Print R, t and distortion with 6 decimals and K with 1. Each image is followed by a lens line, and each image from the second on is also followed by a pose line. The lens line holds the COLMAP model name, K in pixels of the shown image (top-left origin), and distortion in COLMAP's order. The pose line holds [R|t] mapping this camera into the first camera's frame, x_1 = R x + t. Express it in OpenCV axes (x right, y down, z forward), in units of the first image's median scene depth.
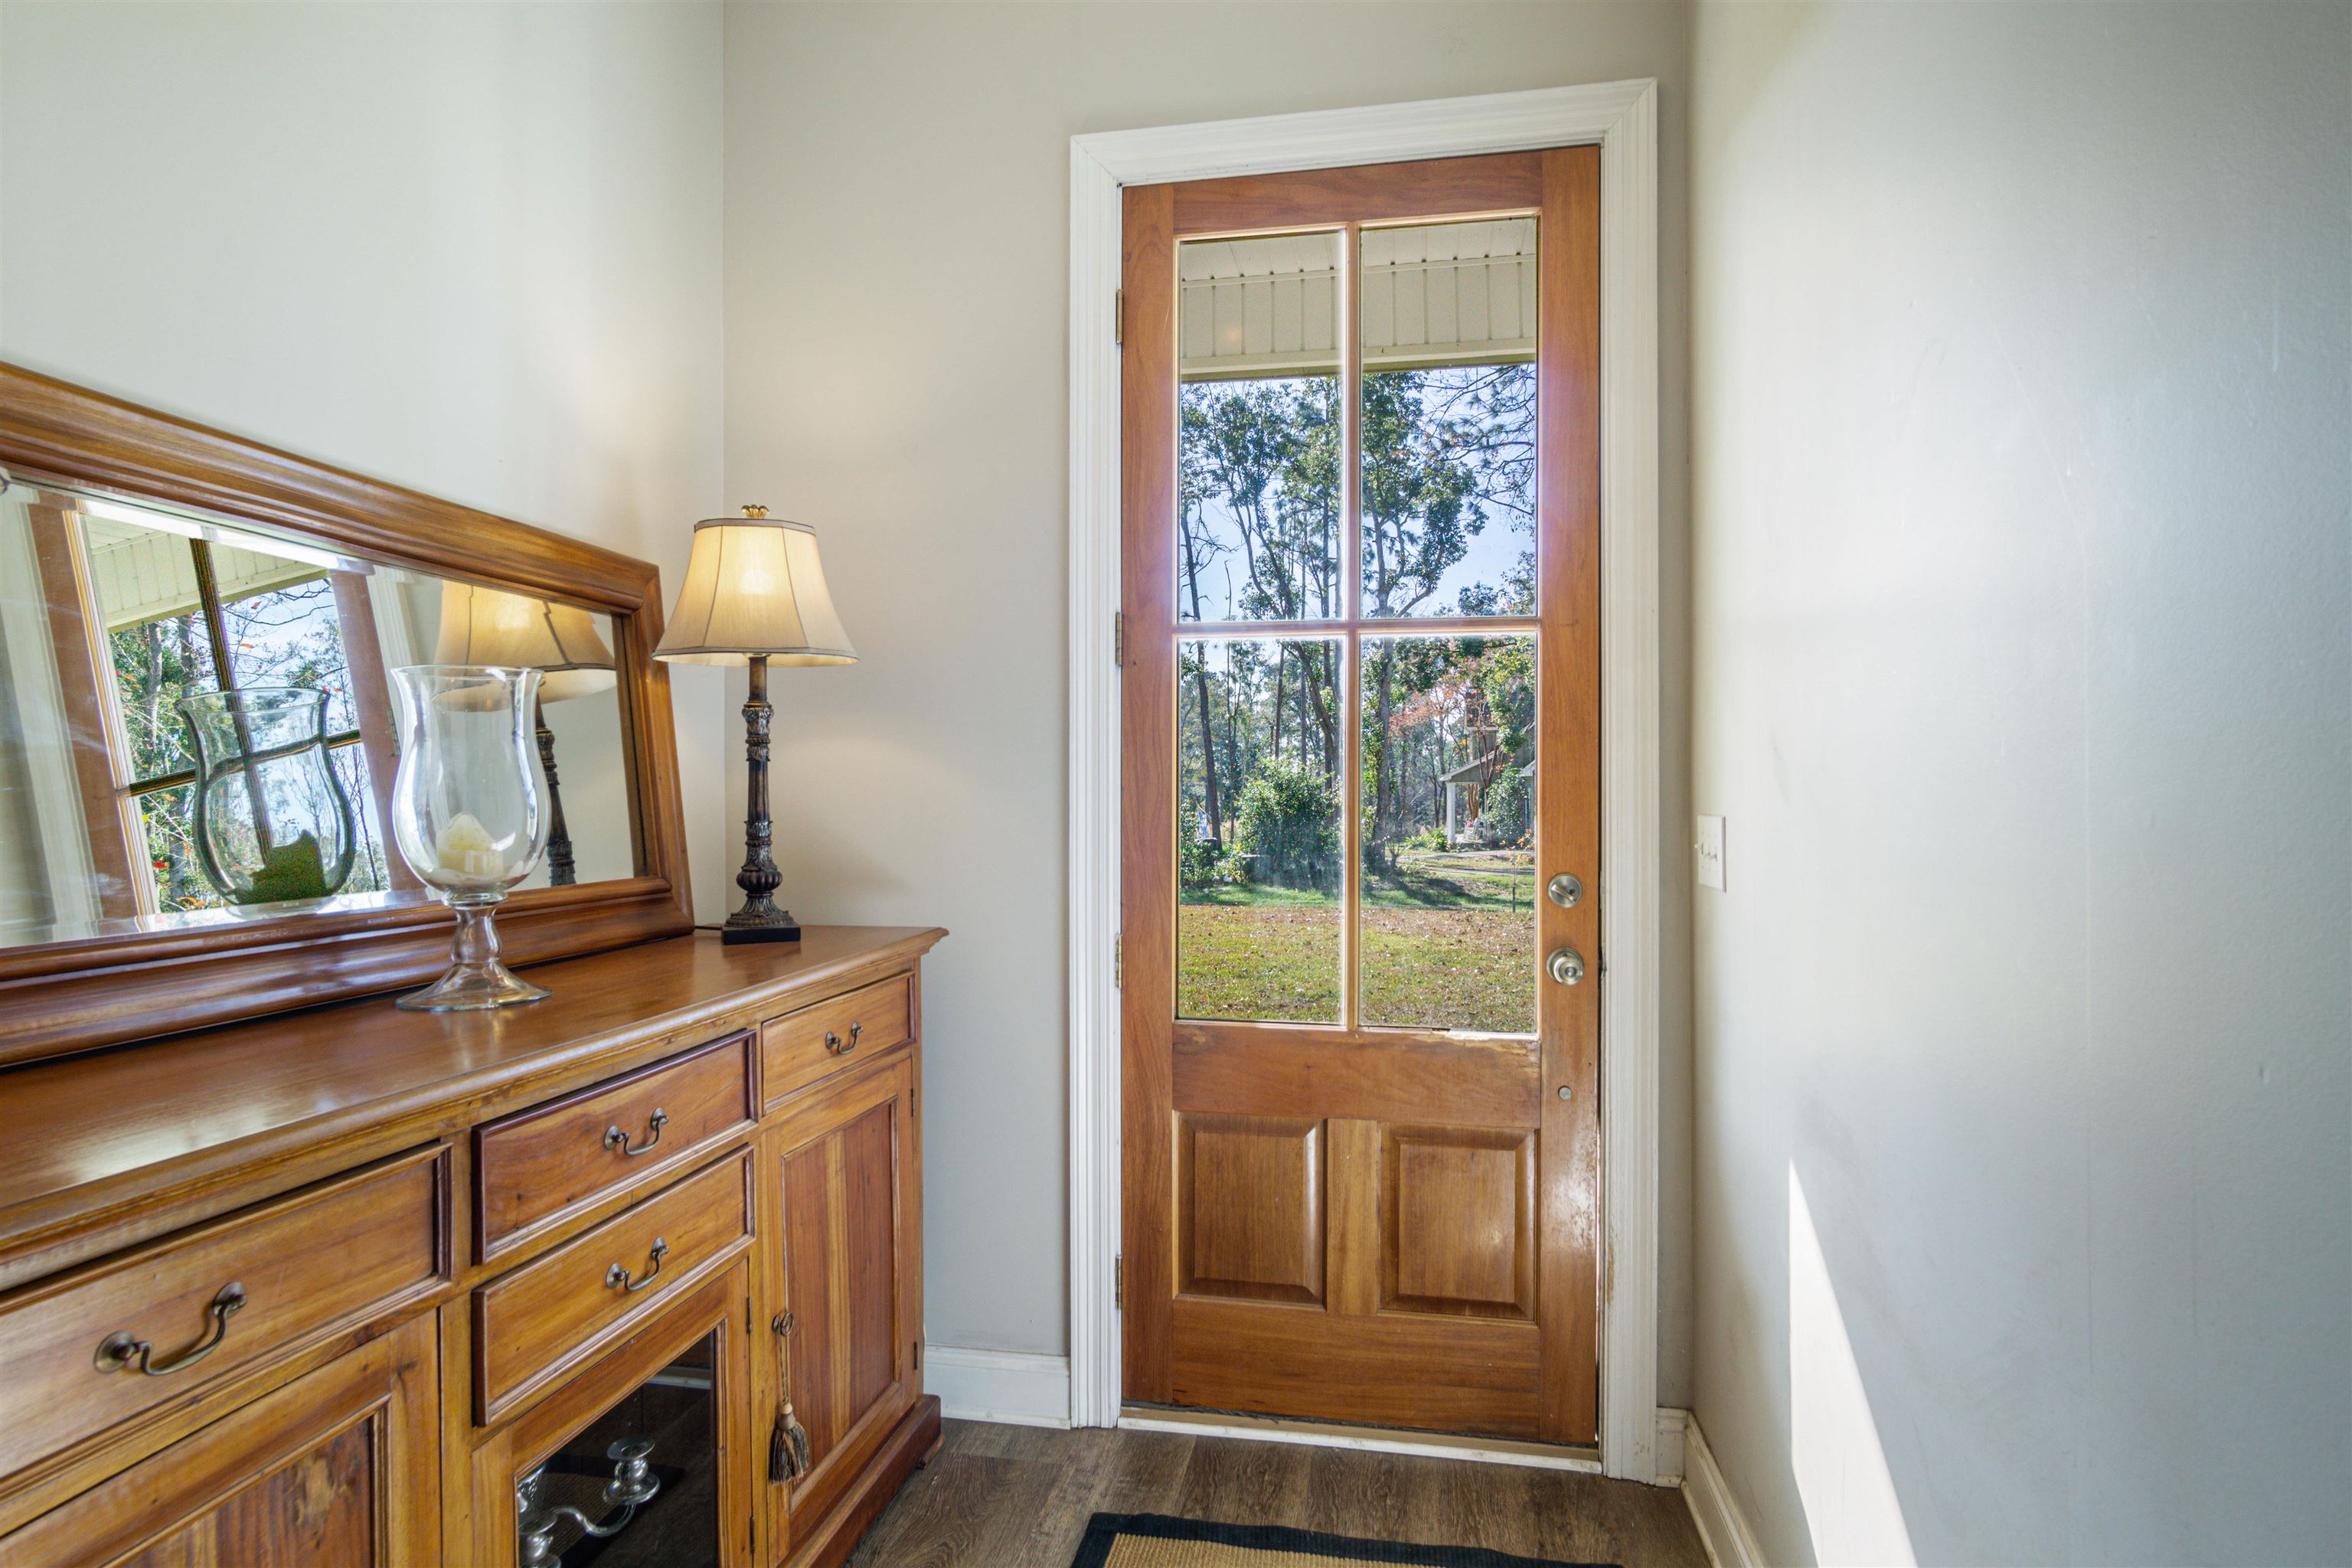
lens RADIAL K [[1258.4, 0, 1162.8], [0, 1258.4, 790.0], [0, 0, 1]] dist [-0.006050, 0.002120]
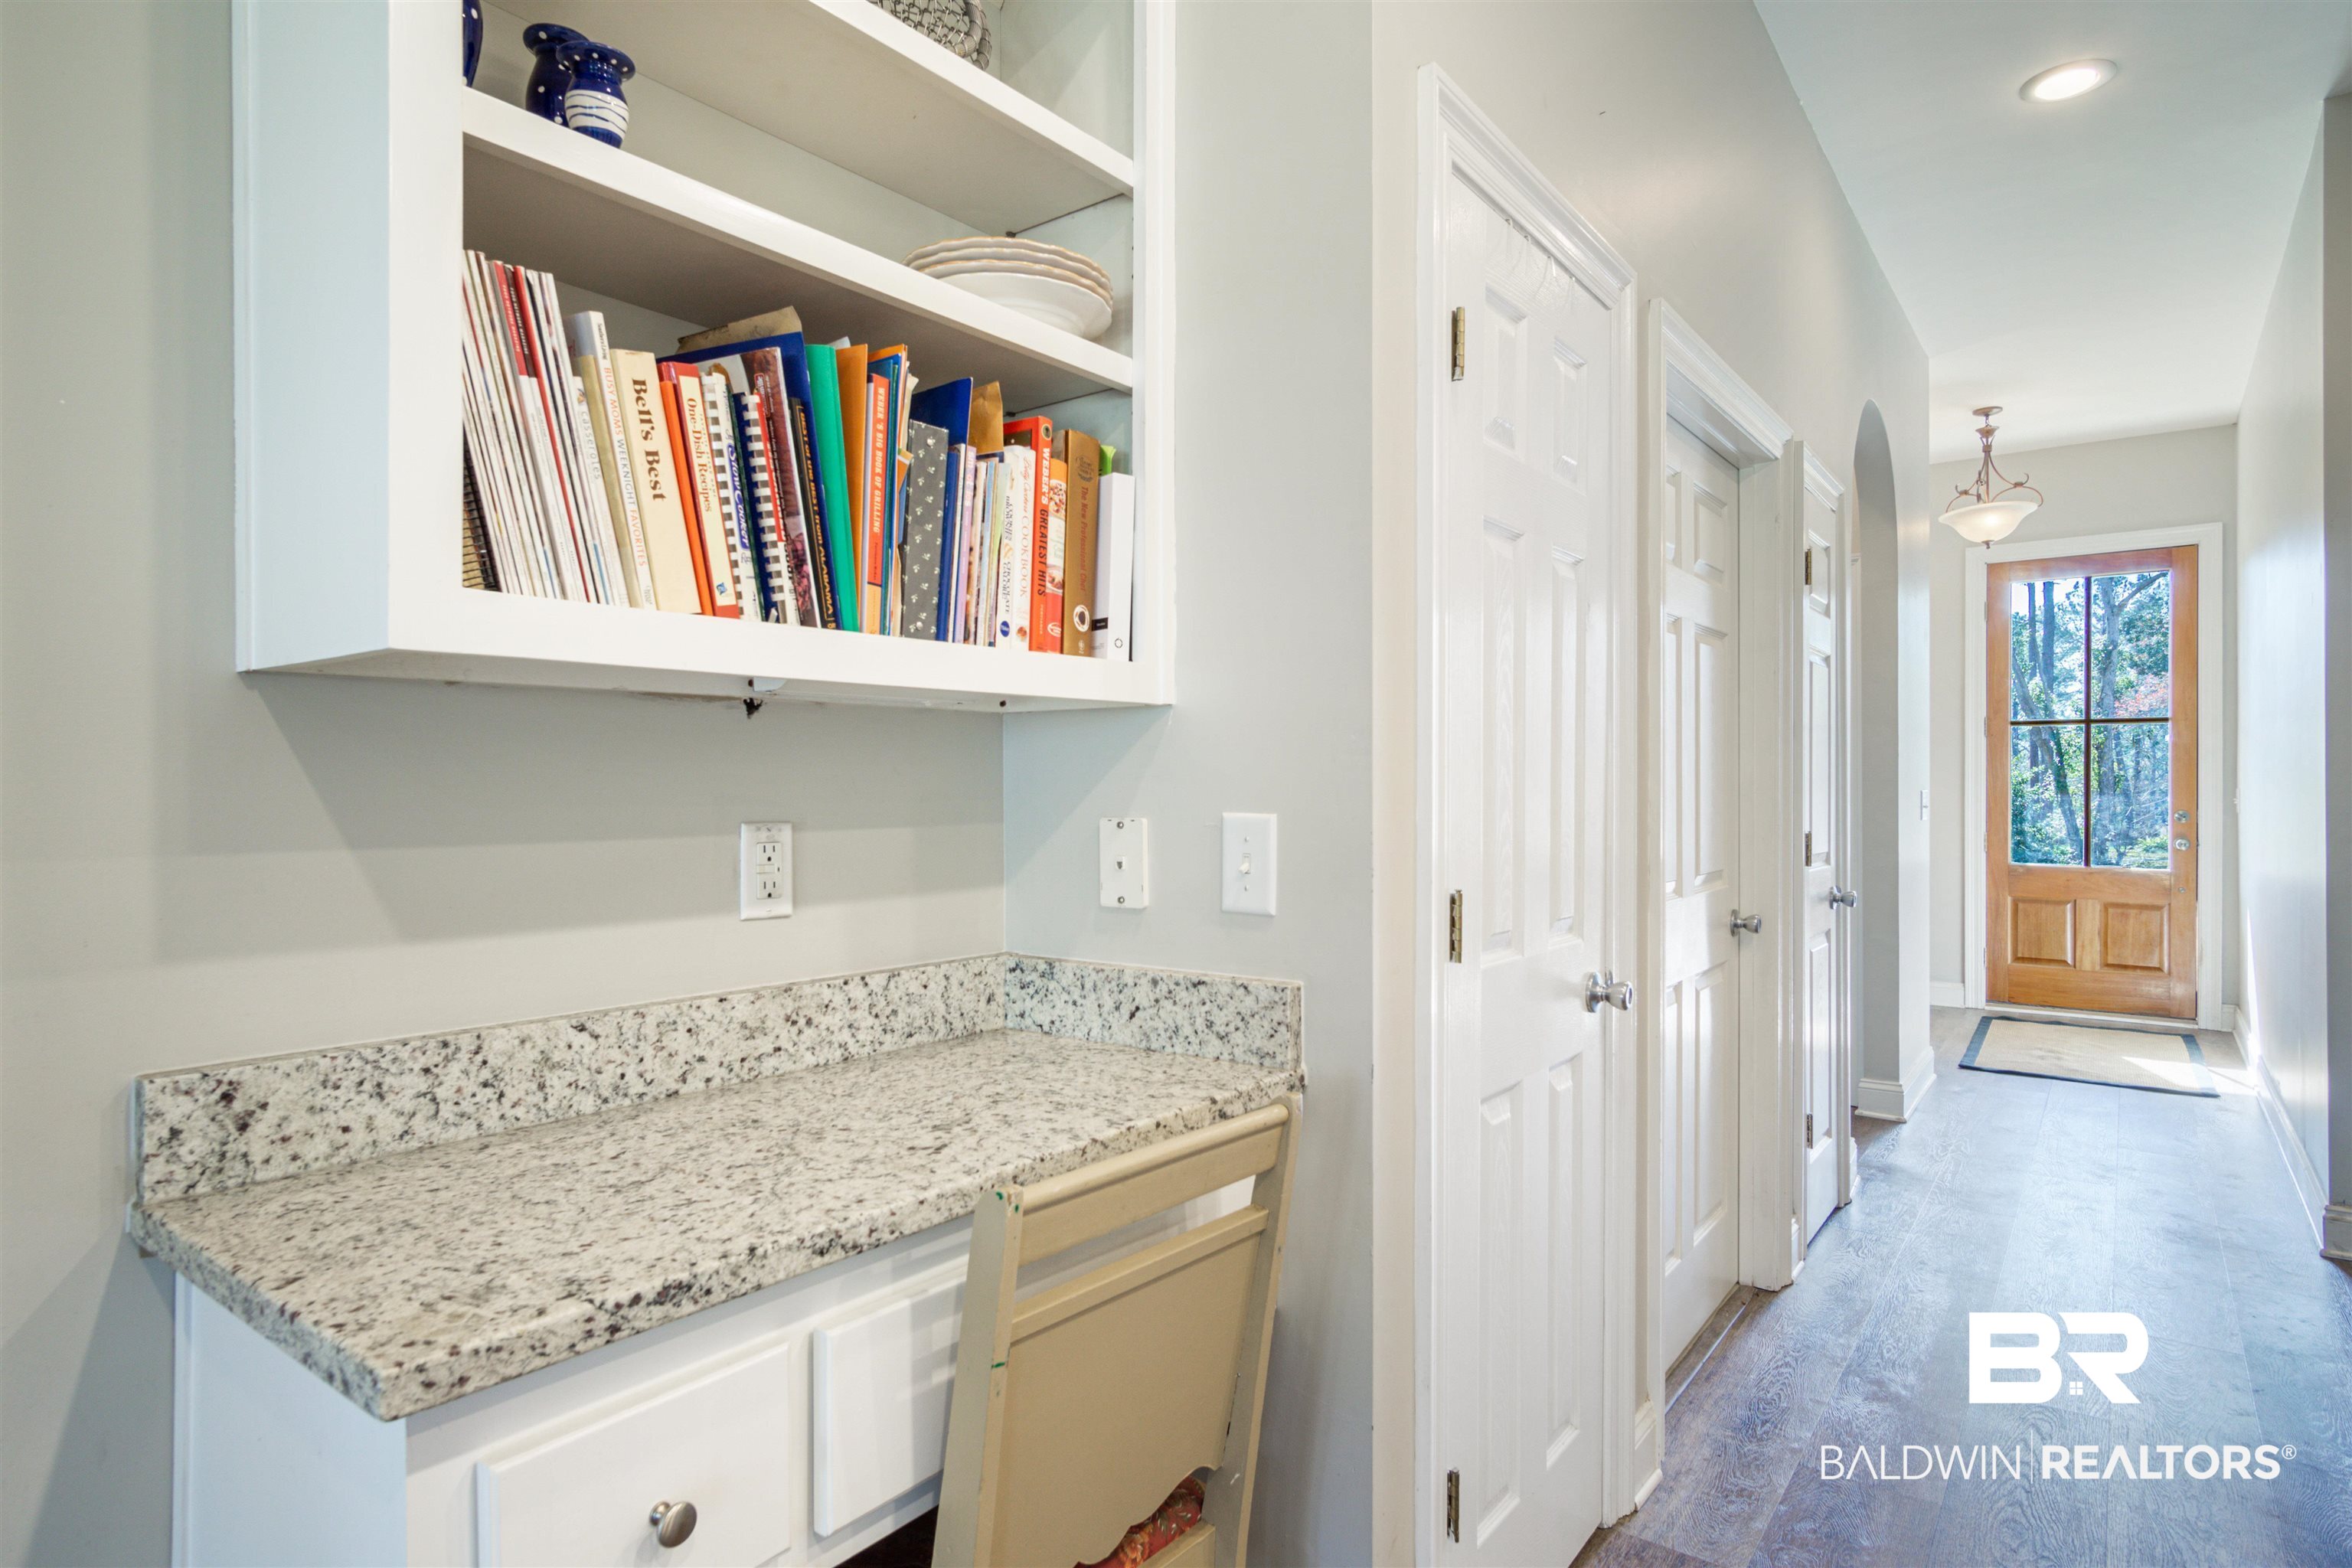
lens RADIAL K [[1258.4, 0, 1162.8], [0, 1258.4, 790.0], [0, 0, 1]] dist [-0.006050, 0.002120]
pose [[0.890694, -0.001212, -0.454602, -0.401392], [0.002131, 0.999997, 0.001510, 0.012100], [0.454599, -0.002314, 0.890693, -2.362006]]
